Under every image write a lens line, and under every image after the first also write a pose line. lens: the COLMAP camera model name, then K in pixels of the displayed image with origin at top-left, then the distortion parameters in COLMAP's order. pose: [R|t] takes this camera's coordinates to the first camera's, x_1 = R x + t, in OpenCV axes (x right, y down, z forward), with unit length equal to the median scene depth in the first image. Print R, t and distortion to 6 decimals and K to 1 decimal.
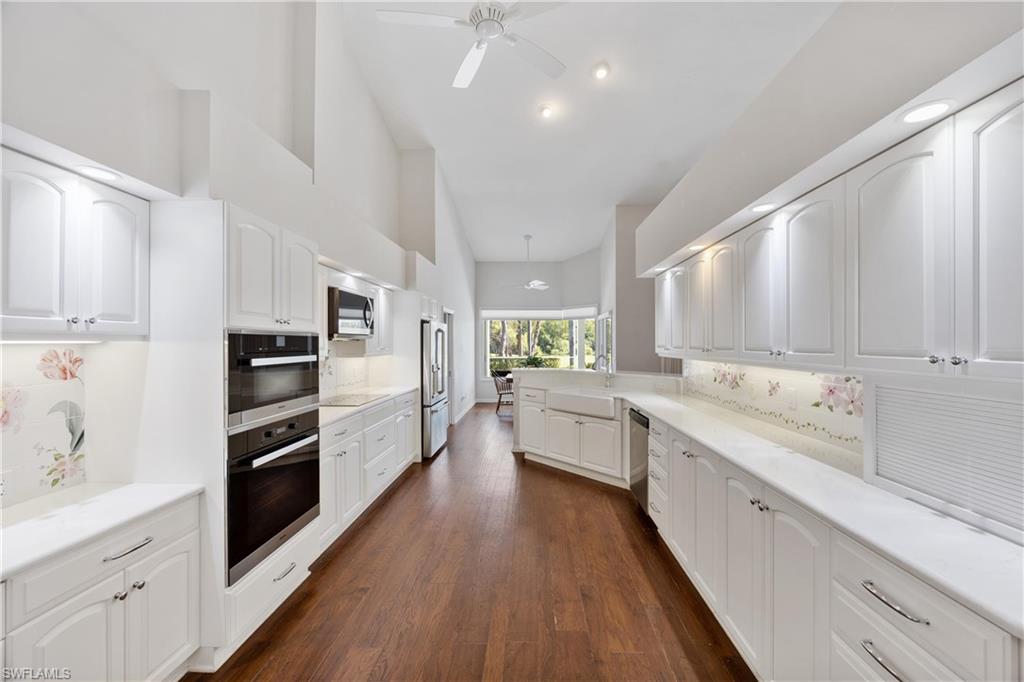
lens RADIAL K [[390.9, 0, 518.6], [0, 390.9, 340.1], [0, 0, 1]] dist [-0.000290, -0.000231]
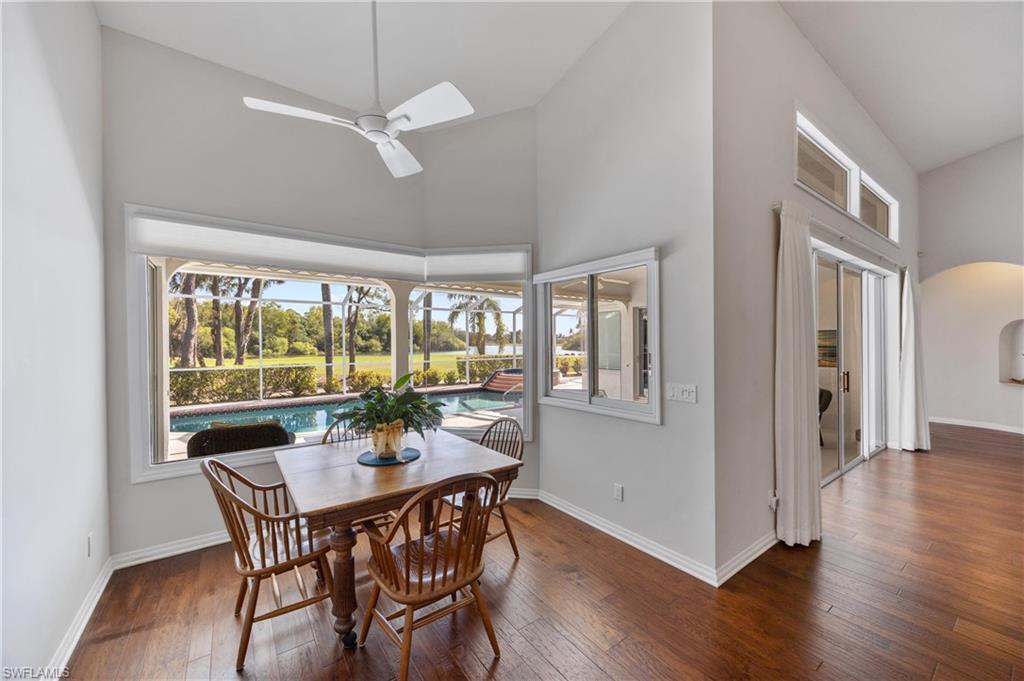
lens RADIAL K [[394.4, 0, 528.8], [0, 394.4, 351.5], [0, 0, 1]] dist [0.000920, 0.000042]
pose [[0.773862, -0.016462, 0.633141, -0.058198], [-0.004374, 0.999499, 0.031333, 0.004898], [-0.633340, -0.027016, 0.773402, 0.617318]]
